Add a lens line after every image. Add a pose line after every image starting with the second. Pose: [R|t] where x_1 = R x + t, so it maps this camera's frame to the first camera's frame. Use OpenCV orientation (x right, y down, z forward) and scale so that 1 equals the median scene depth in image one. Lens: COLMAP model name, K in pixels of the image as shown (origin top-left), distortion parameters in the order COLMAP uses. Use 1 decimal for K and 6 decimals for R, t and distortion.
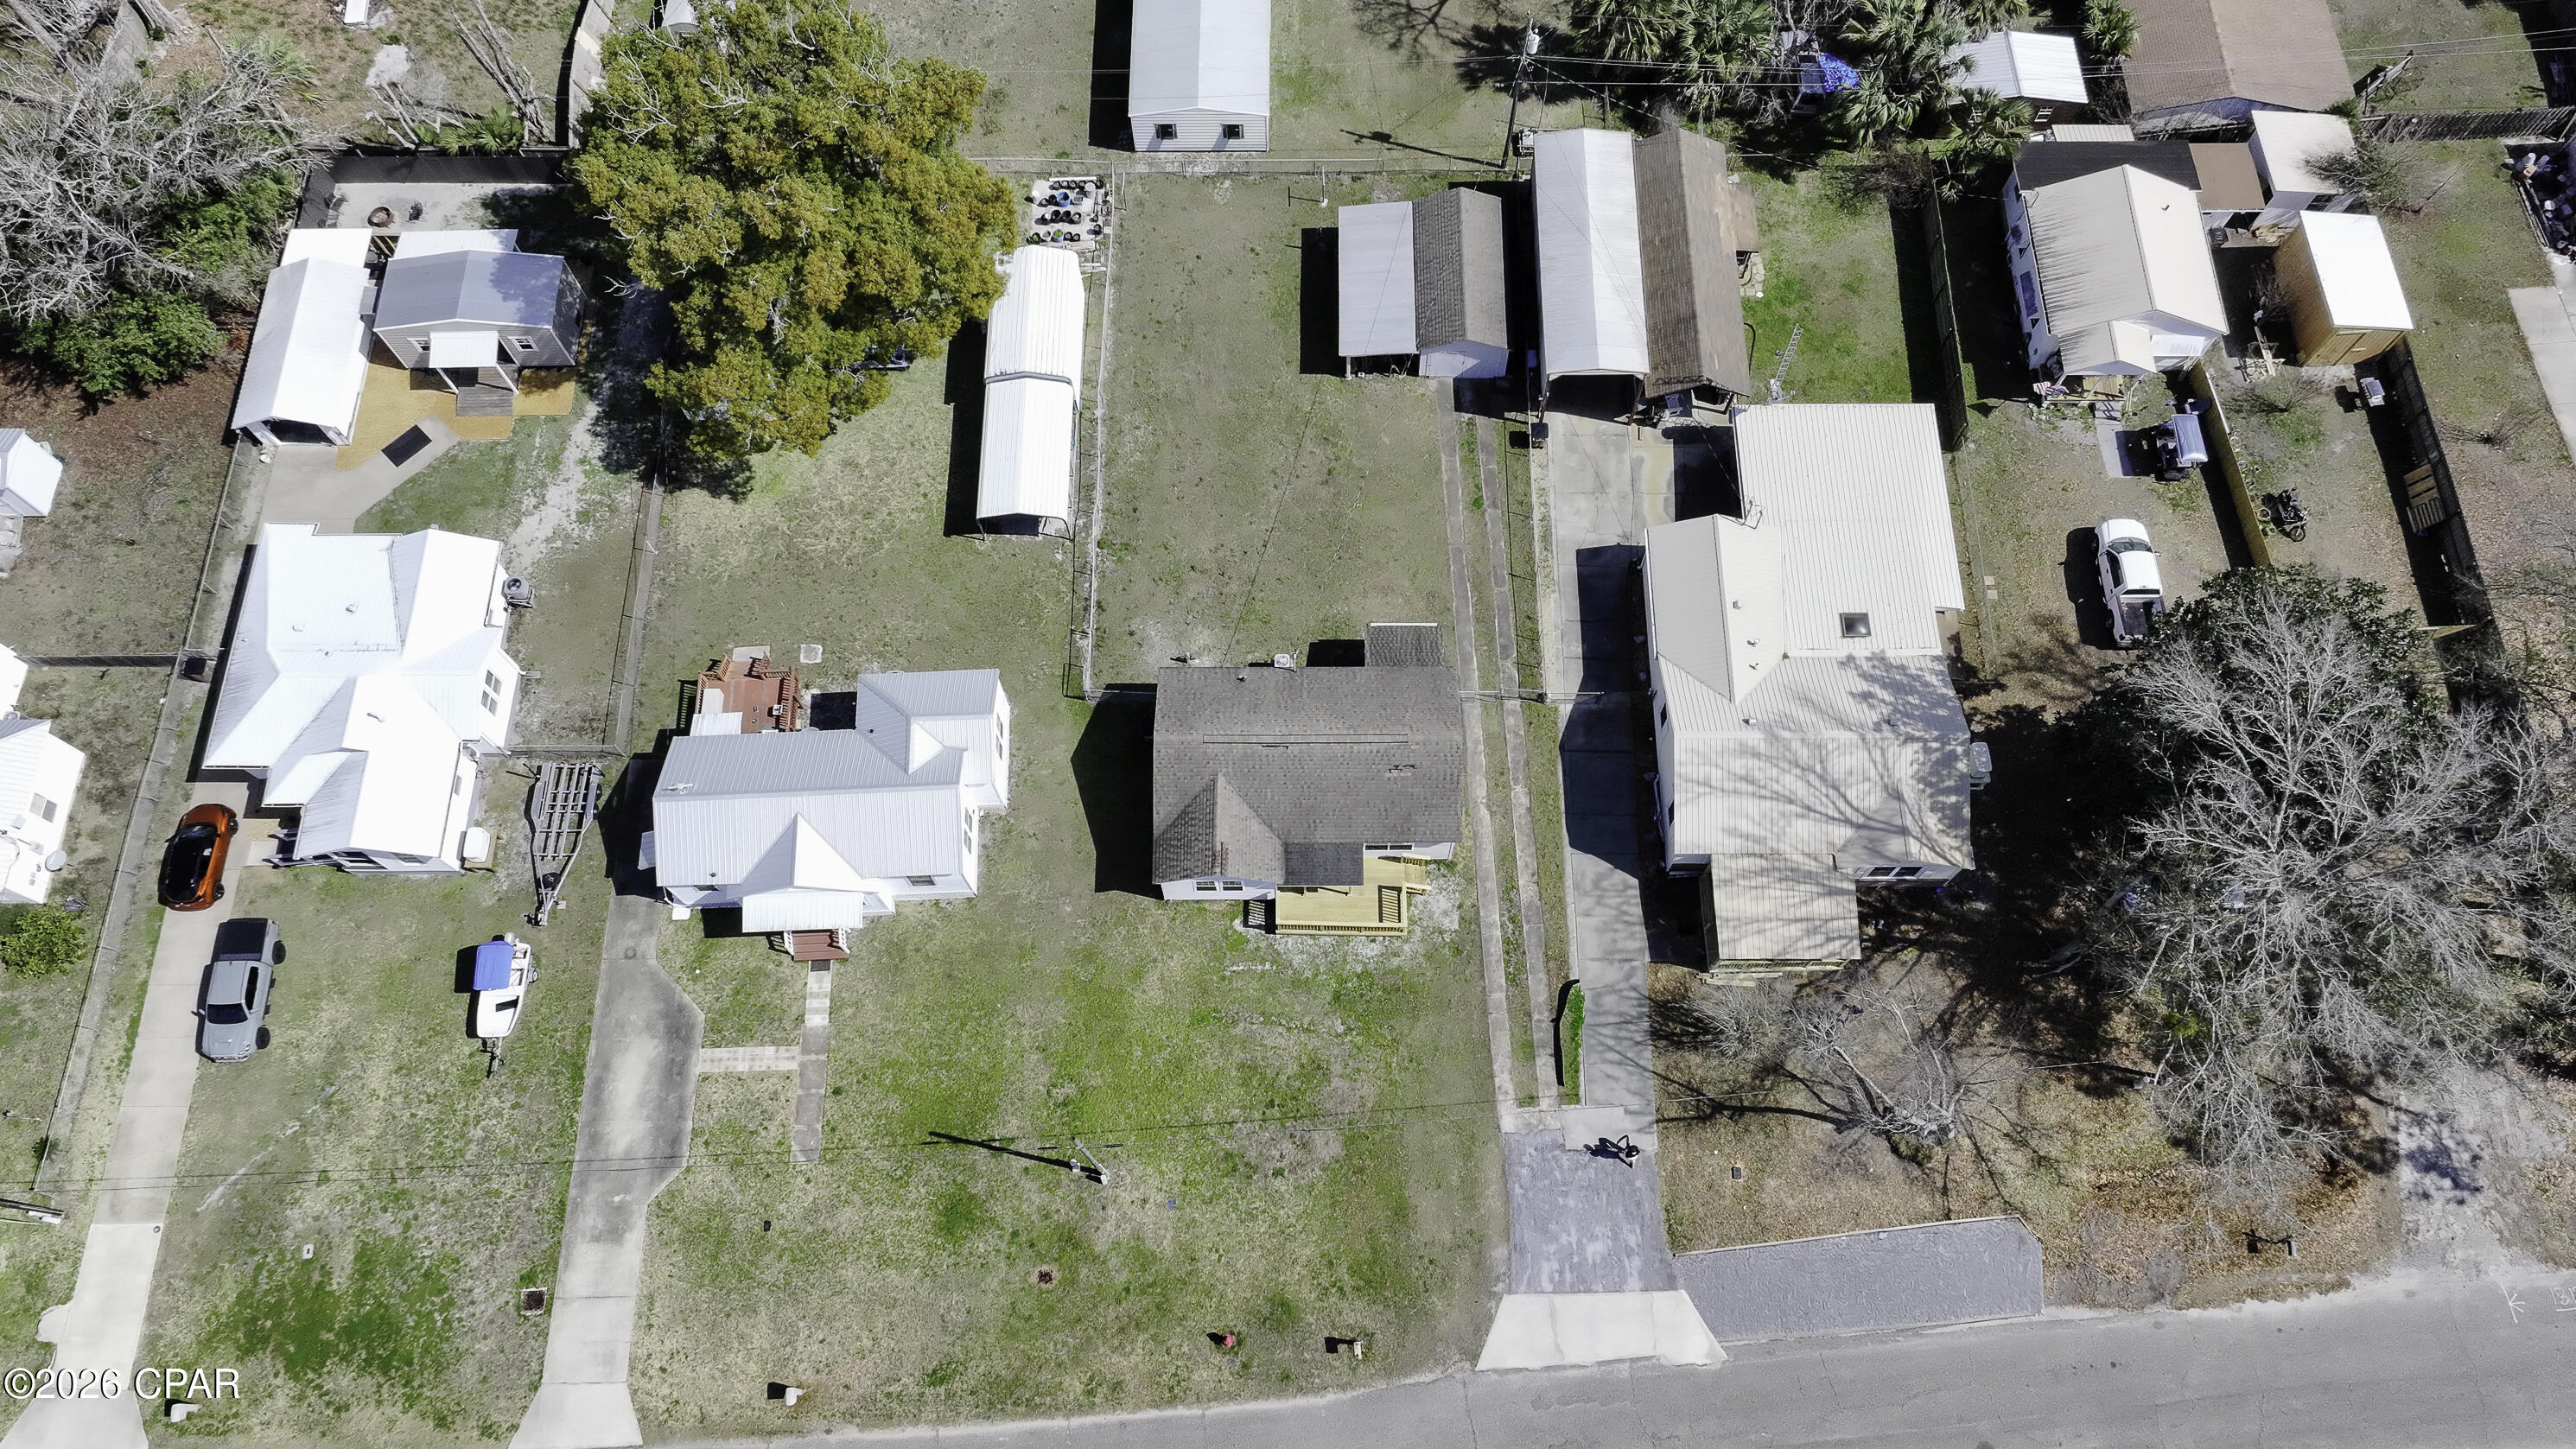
lens RADIAL K [[1935.2, 0, 1288.0], [0, 1935.2, 724.5], [0, 0, 1]] dist [0.002942, 0.009795]
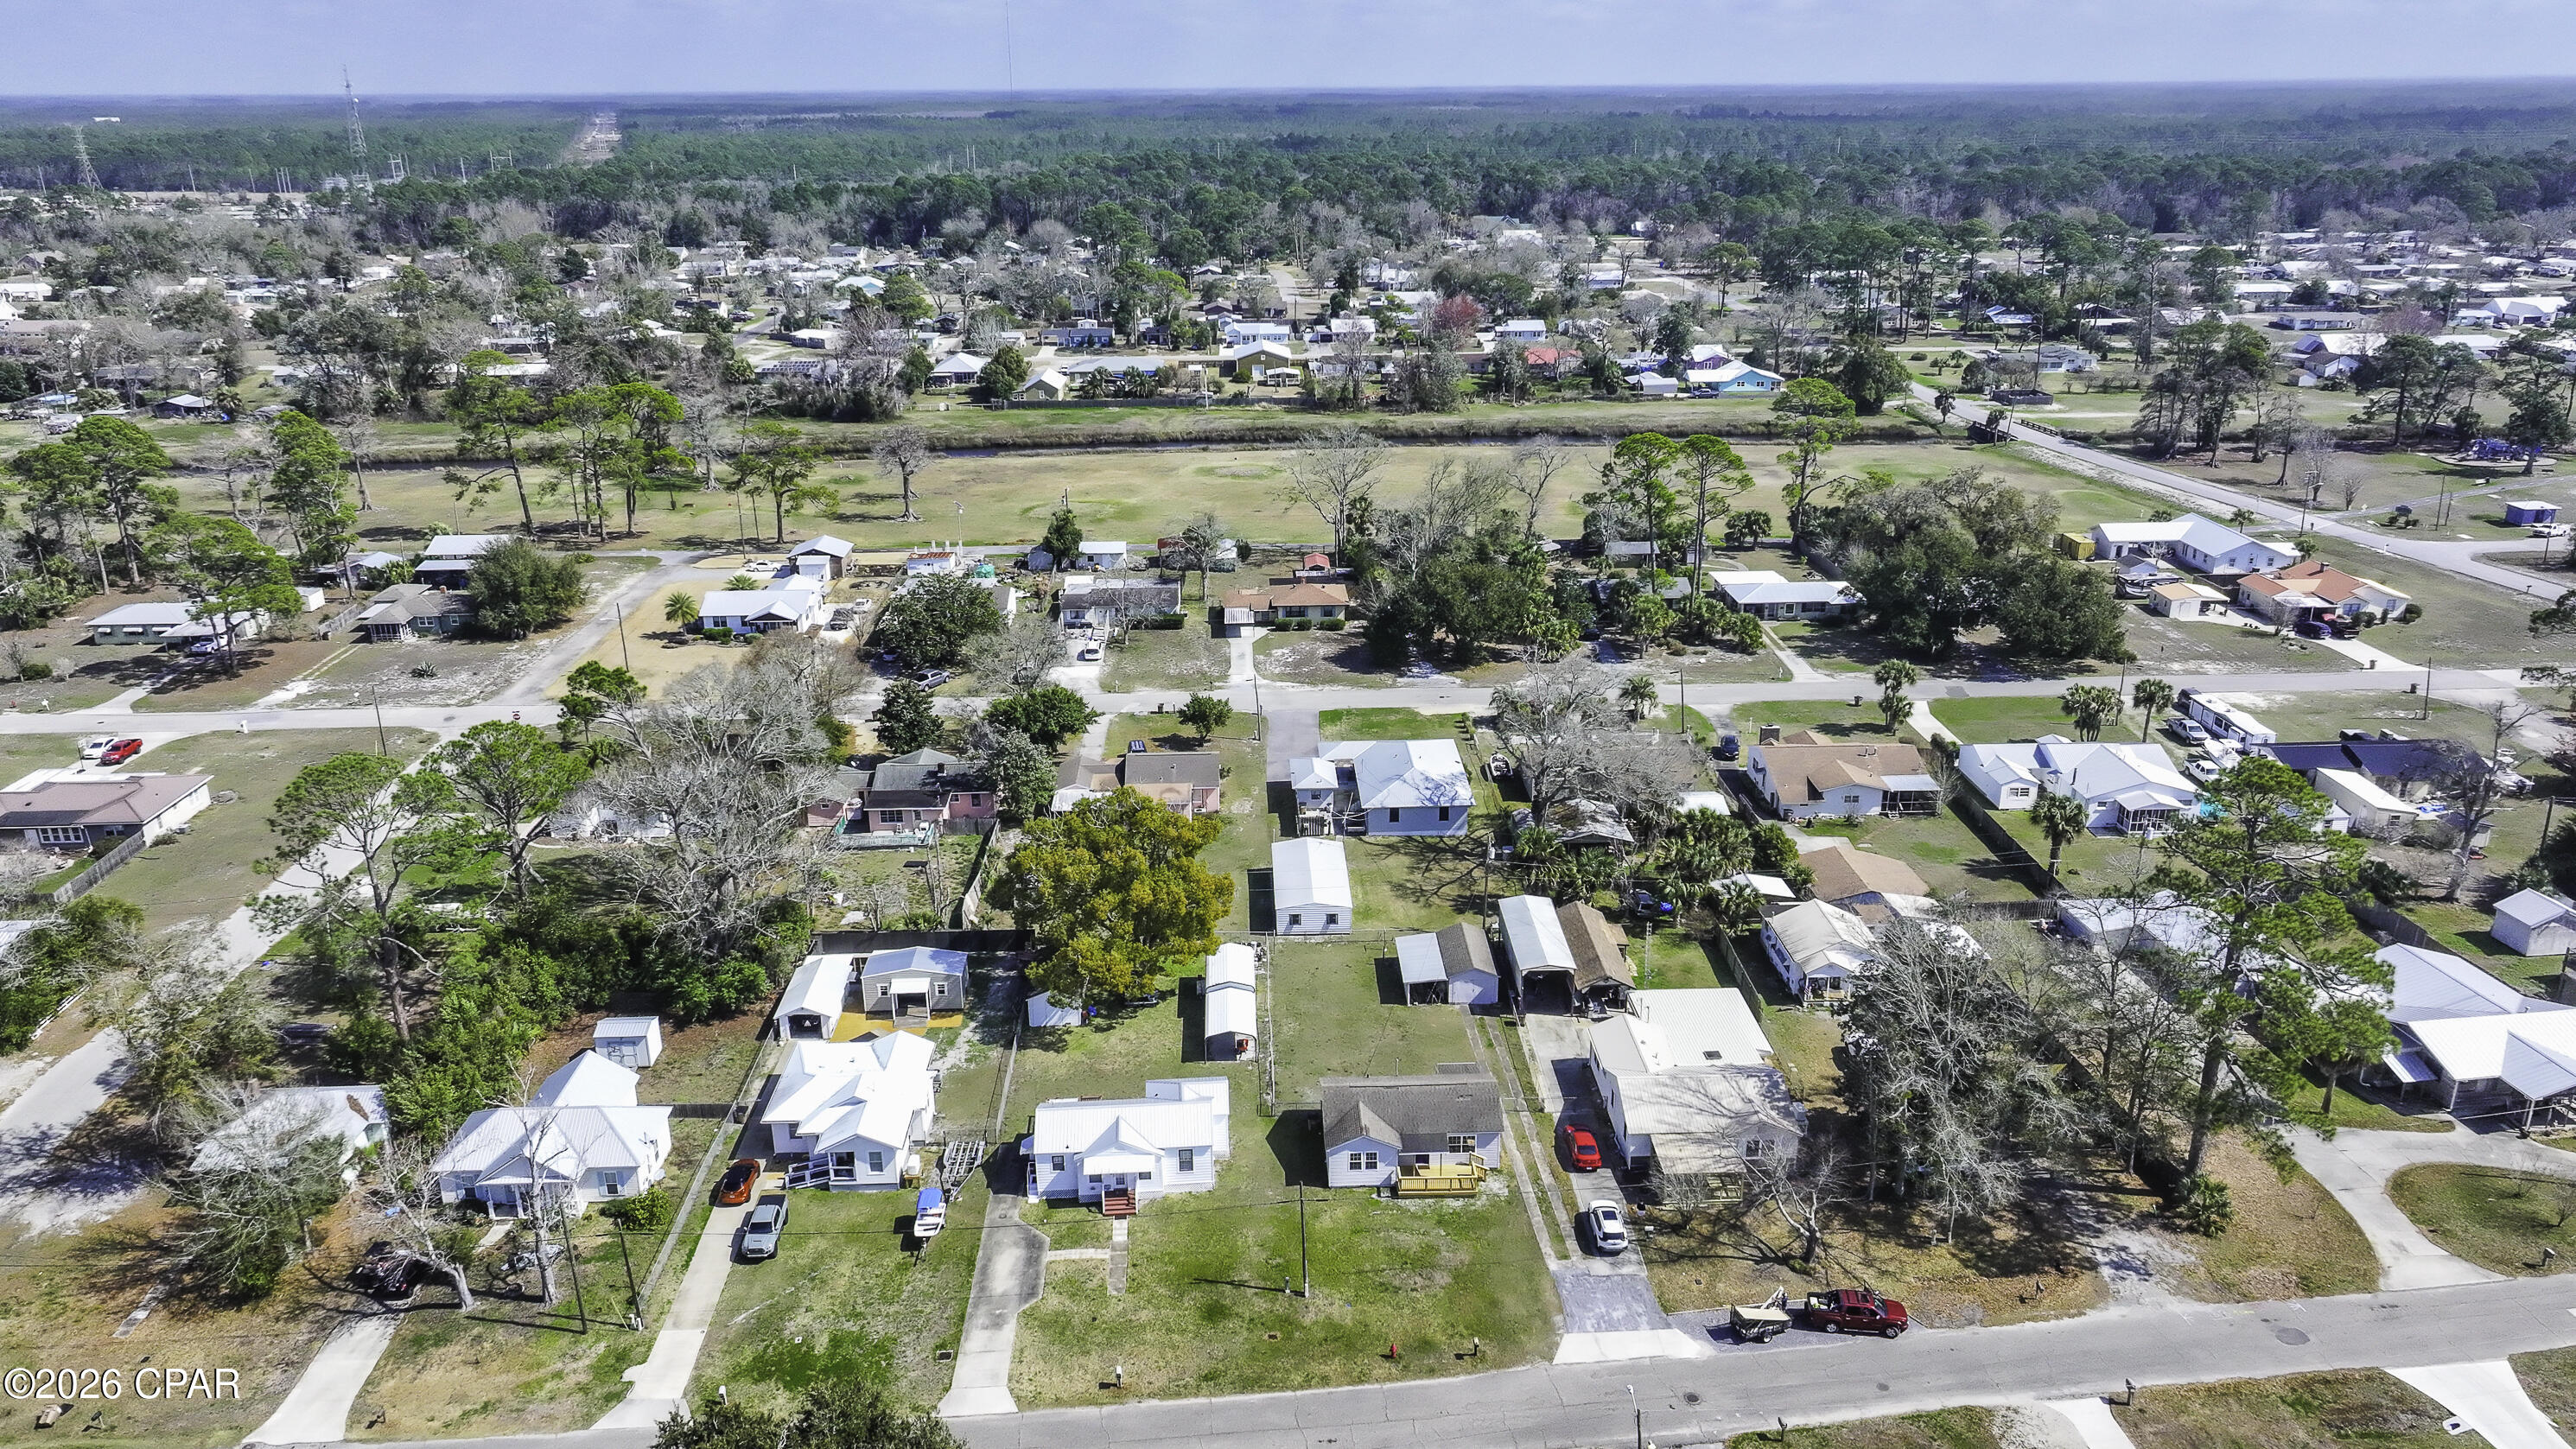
lens RADIAL K [[1935.2, 0, 1288.0], [0, 1935.2, 724.5], [0, 0, 1]] dist [0.002942, 0.009795]
pose [[0.999234, -0.011609, 0.037365, -0.160017], [0.035535, 0.668943, -0.742464, 1.079965], [-0.016376, 0.743223, 0.668843, -0.405006]]
